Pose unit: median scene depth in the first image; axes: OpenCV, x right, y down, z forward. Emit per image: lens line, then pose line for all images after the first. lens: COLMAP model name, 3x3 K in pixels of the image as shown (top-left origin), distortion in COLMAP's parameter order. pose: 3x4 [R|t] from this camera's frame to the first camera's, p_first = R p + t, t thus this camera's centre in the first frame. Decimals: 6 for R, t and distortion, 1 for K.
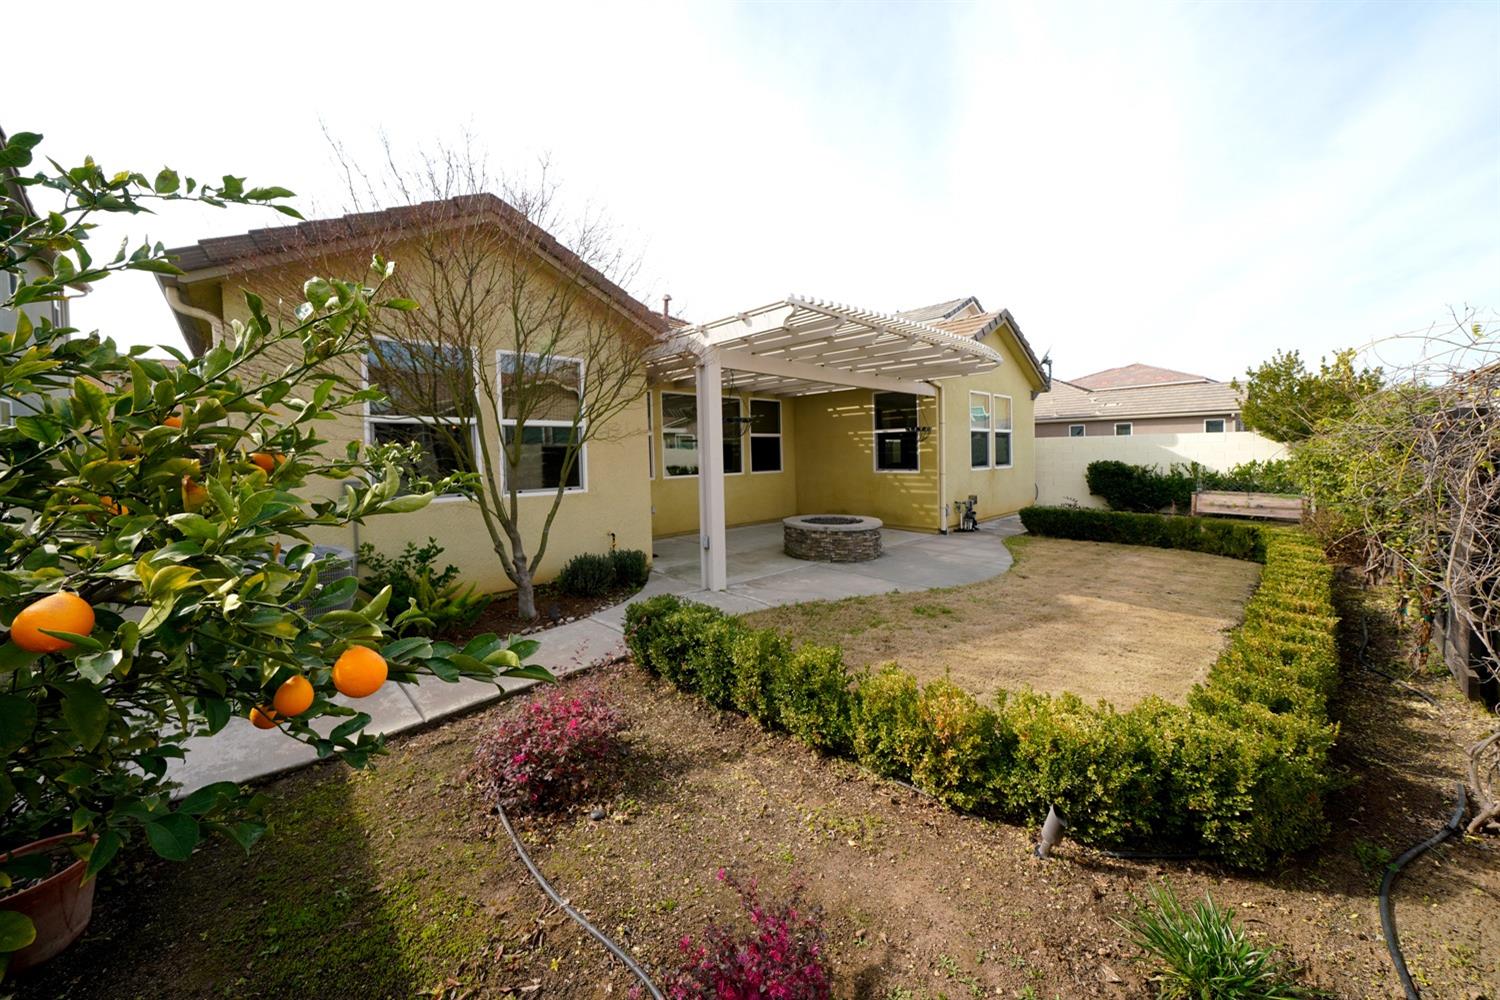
lens RADIAL K [[524.4, 0, 748.1], [0, 524.4, 488.4], [0, 0, 1]] dist [-0.000063, -0.000001]
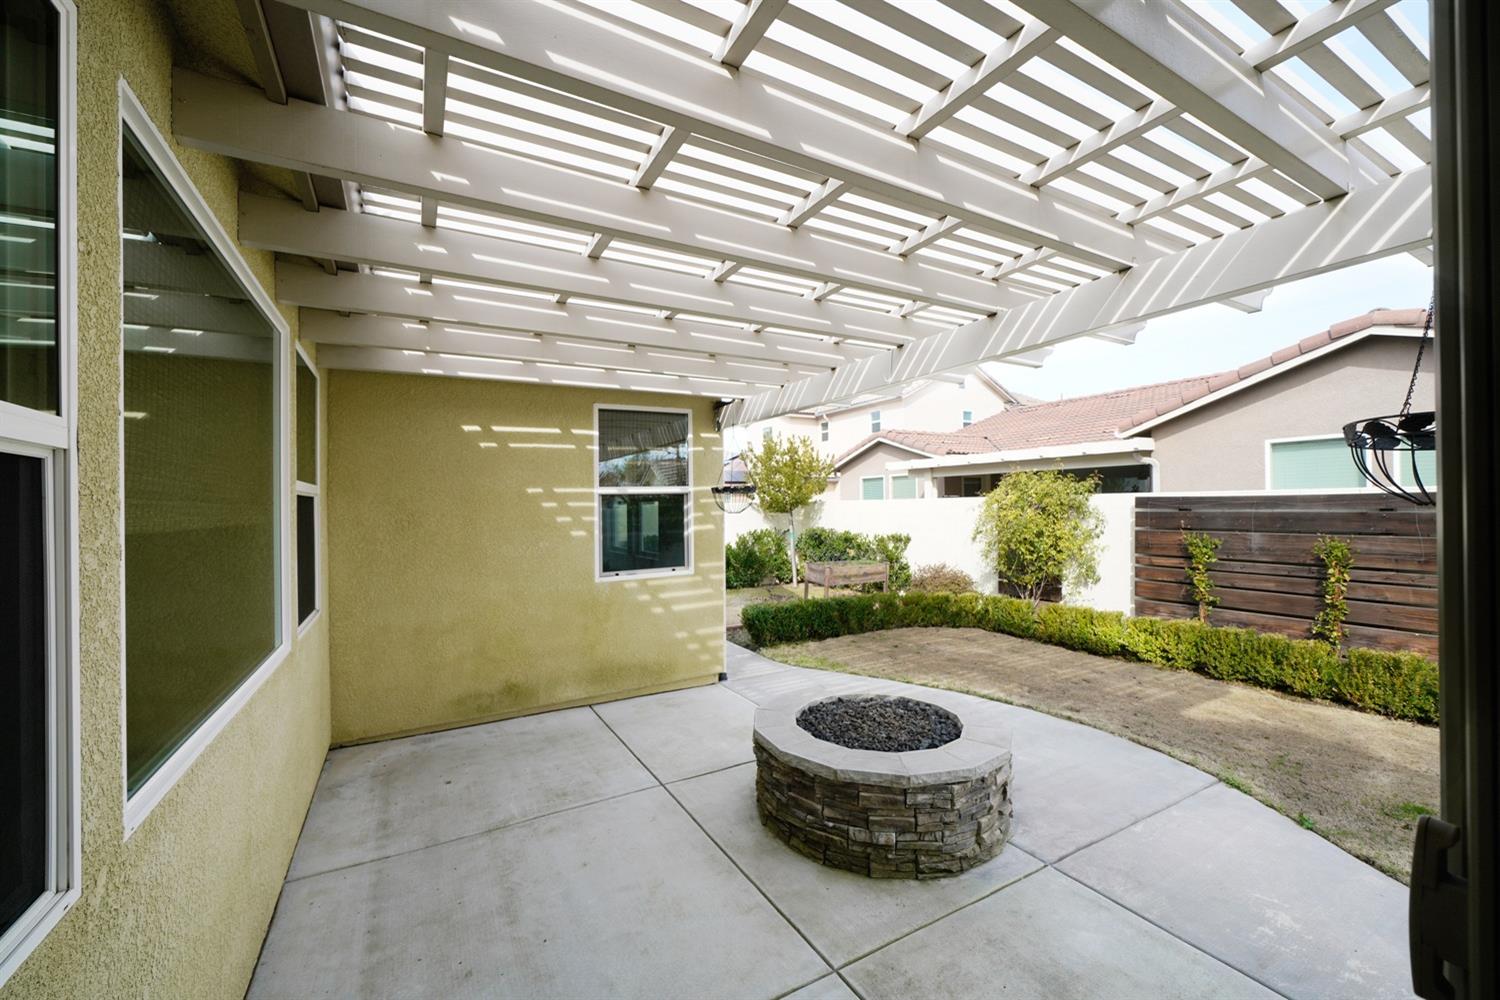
lens RADIAL K [[598.1, 0, 750.0], [0, 598.1, 500.0], [0, 0, 1]] dist [0.000045, -0.000001]
pose [[0.247038, 0.011194, 0.968941, -0.227386], [0.075514, 0.996670, -0.030767, -0.073451], [-0.966059, 0.080769, 0.245370, 0.749086]]
